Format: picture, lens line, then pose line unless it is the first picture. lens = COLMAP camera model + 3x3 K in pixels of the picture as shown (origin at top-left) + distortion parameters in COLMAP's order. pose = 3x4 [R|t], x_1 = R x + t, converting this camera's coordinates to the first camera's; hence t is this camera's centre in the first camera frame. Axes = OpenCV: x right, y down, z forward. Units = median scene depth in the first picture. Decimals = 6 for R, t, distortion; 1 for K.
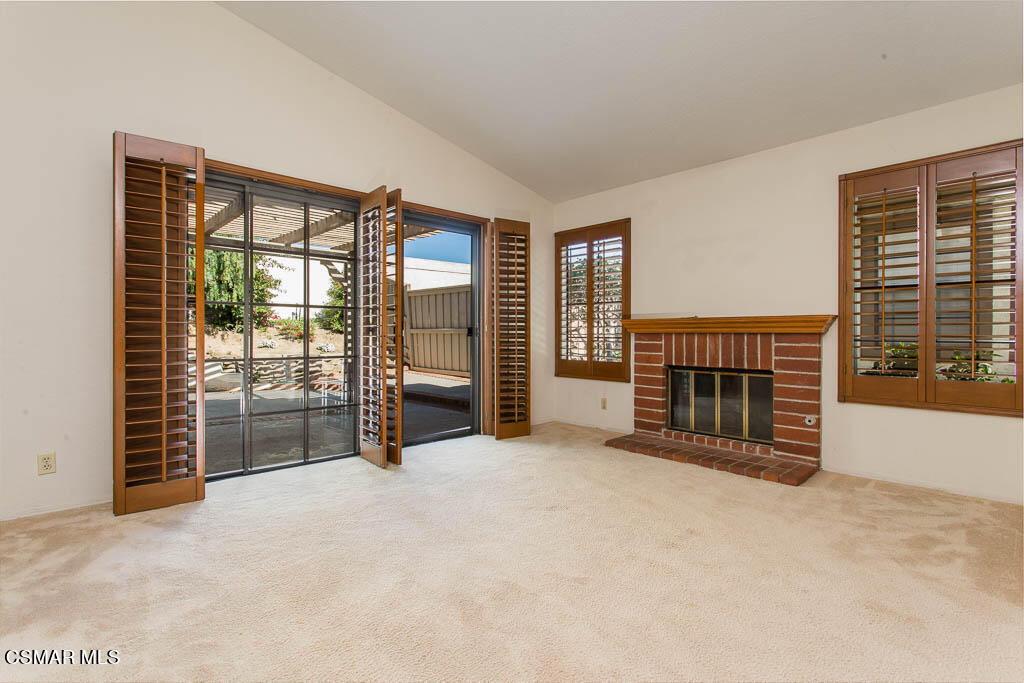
lens RADIAL K [[479.6, 0, 508.5], [0, 479.6, 335.9], [0, 0, 1]] dist [0.004330, 0.000346]
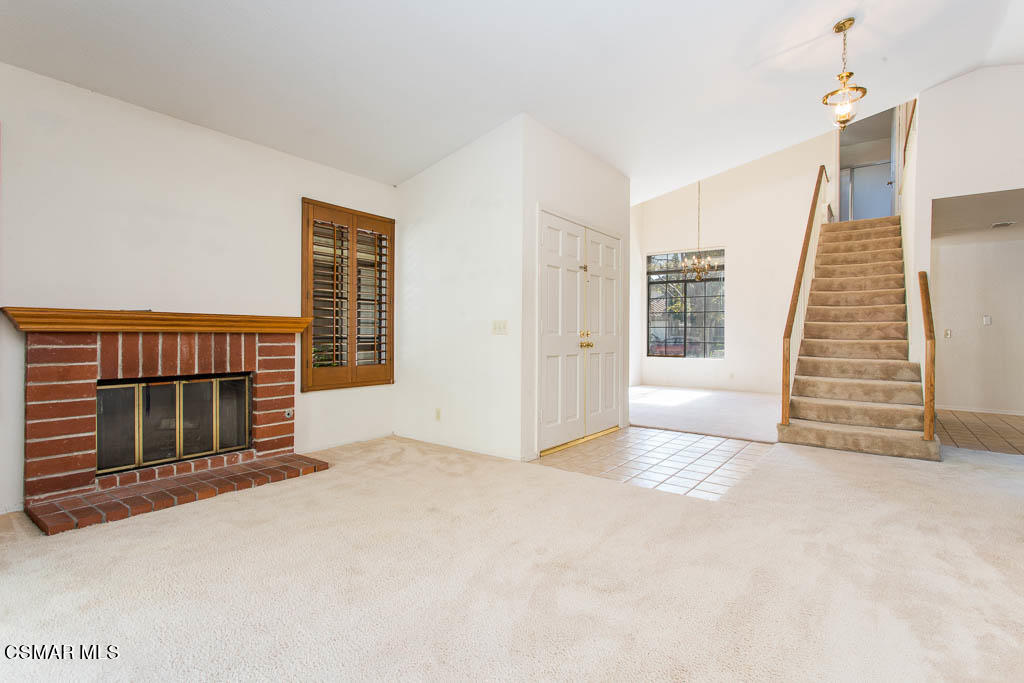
lens RADIAL K [[479.6, 0, 508.5], [0, 479.6, 335.9], [0, 0, 1]] dist [0.004330, 0.000346]
pose [[-0.157804, -0.005188, 0.987457, -0.494704], [-0.001075, 0.999987, 0.005082, -0.005534], [-0.987470, -0.000259, -0.157808, 0.645063]]
